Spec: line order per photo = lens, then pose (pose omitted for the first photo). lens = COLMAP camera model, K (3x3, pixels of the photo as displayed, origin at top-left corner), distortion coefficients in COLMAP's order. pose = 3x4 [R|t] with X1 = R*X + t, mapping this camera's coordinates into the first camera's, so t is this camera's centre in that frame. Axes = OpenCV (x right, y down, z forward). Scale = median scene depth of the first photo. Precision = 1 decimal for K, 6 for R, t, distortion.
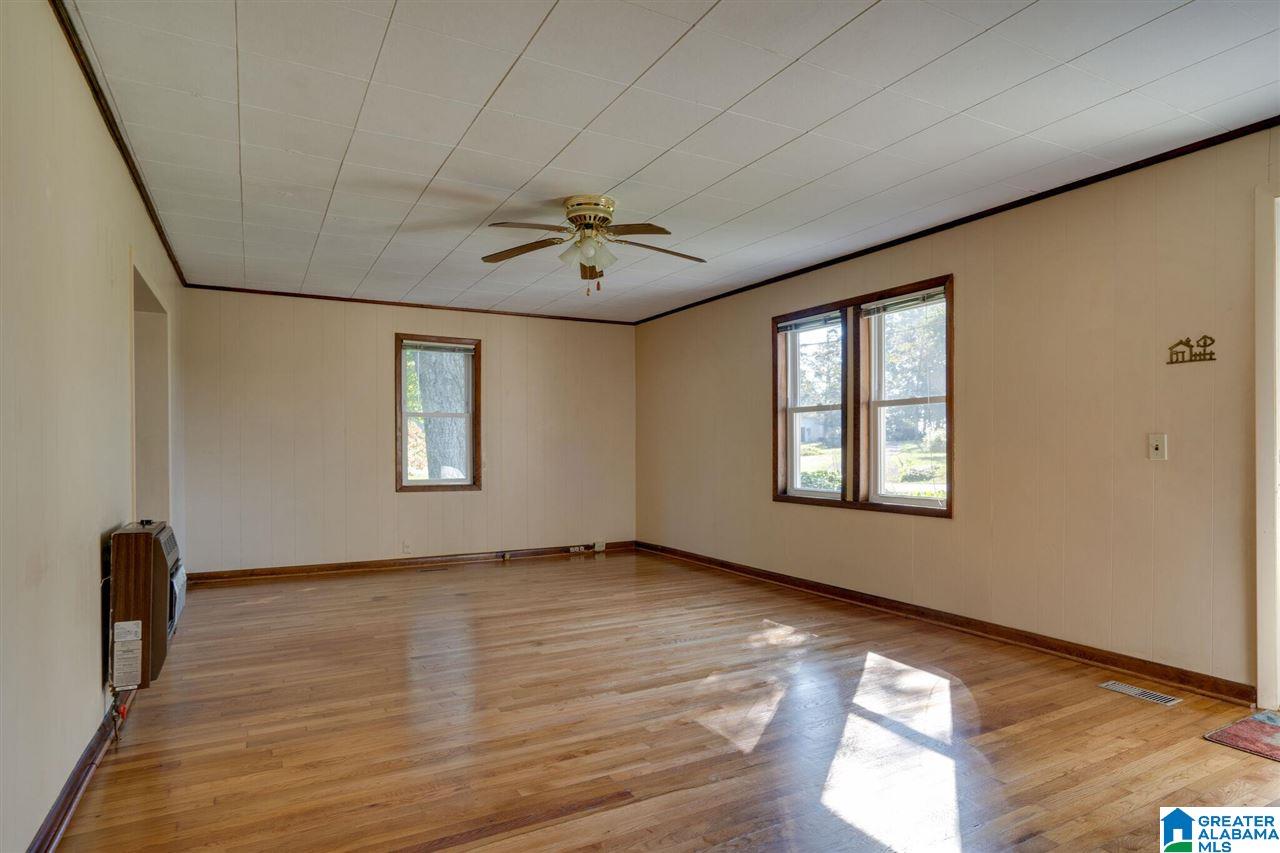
lens RADIAL K [[714.5, 0, 635.3], [0, 714.5, 444.4], [0, 0, 1]] dist [-0.024690, 0.002886]
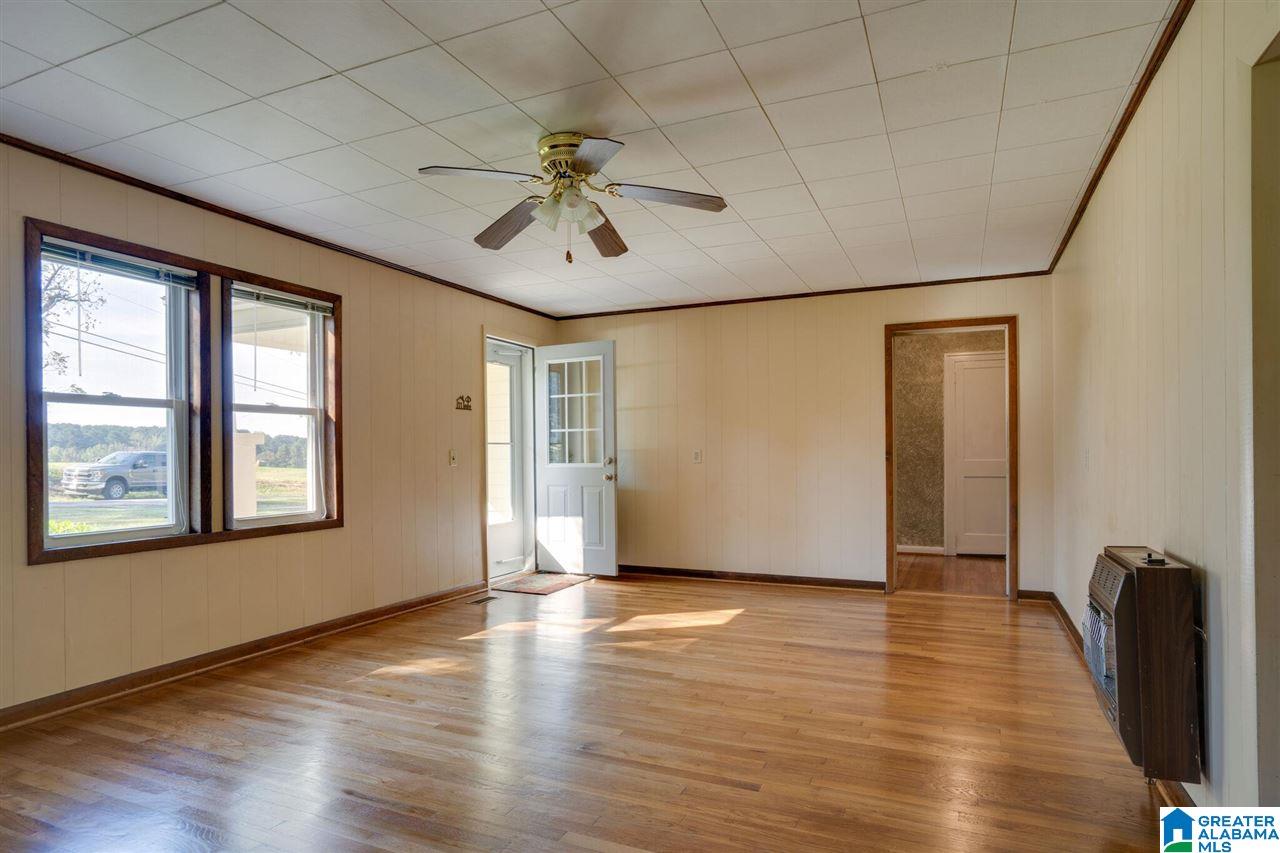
lens RADIAL K [[714.5, 0, 636.8], [0, 714.5, 451.5], [0, 0, 1]] dist [-0.024690, 0.002886]
pose [[-0.599394, 0.012215, 0.800361, -0.702771], [0.009220, 0.999923, -0.008355, 0.005045], [-0.800401, 0.002371, -0.599460, 1.354382]]
